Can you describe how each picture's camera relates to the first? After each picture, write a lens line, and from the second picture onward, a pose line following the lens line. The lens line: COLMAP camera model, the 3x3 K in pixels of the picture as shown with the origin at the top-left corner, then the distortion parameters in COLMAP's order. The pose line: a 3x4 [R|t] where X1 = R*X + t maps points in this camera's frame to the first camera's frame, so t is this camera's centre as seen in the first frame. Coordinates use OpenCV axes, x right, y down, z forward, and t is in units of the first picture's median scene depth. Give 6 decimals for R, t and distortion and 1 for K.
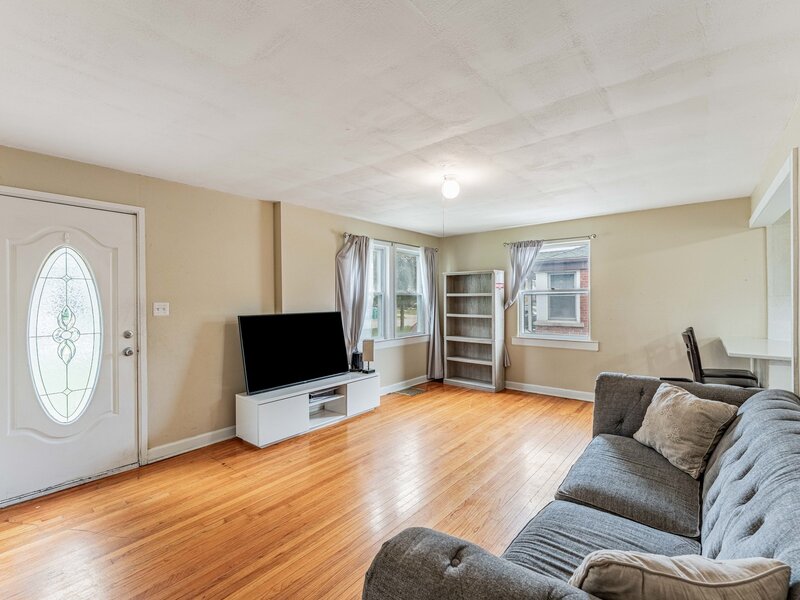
lens RADIAL K [[373.5, 0, 402.0], [0, 373.5, 293.3], [0, 0, 1]] dist [-0.002378, 0.000261]
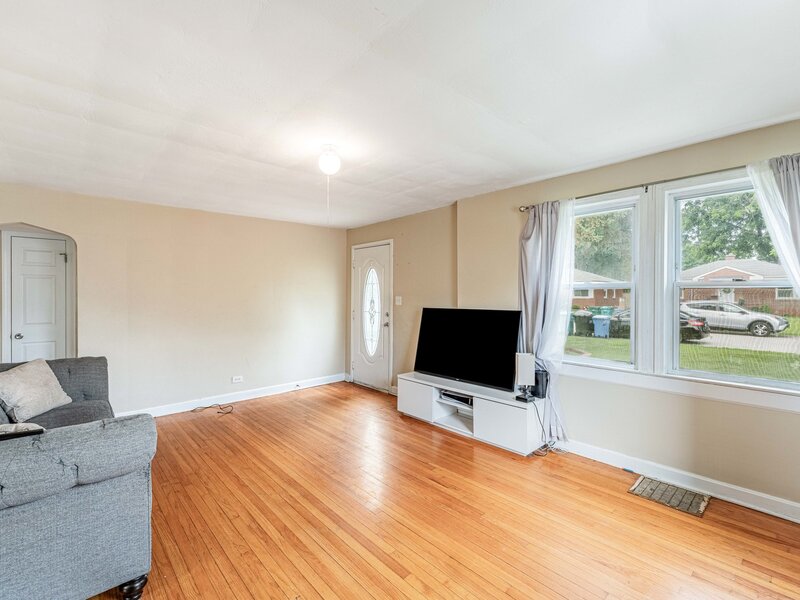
lens RADIAL K [[373.5, 0, 402.0], [0, 373.5, 293.3], [0, 0, 1]] dist [-0.002378, 0.000261]
pose [[-0.155769, 0.008475, -0.987757, 0.835162], [0.020851, 0.999769, 0.005290, 0.003324], [0.987573, -0.019772, -0.155910, 1.167245]]
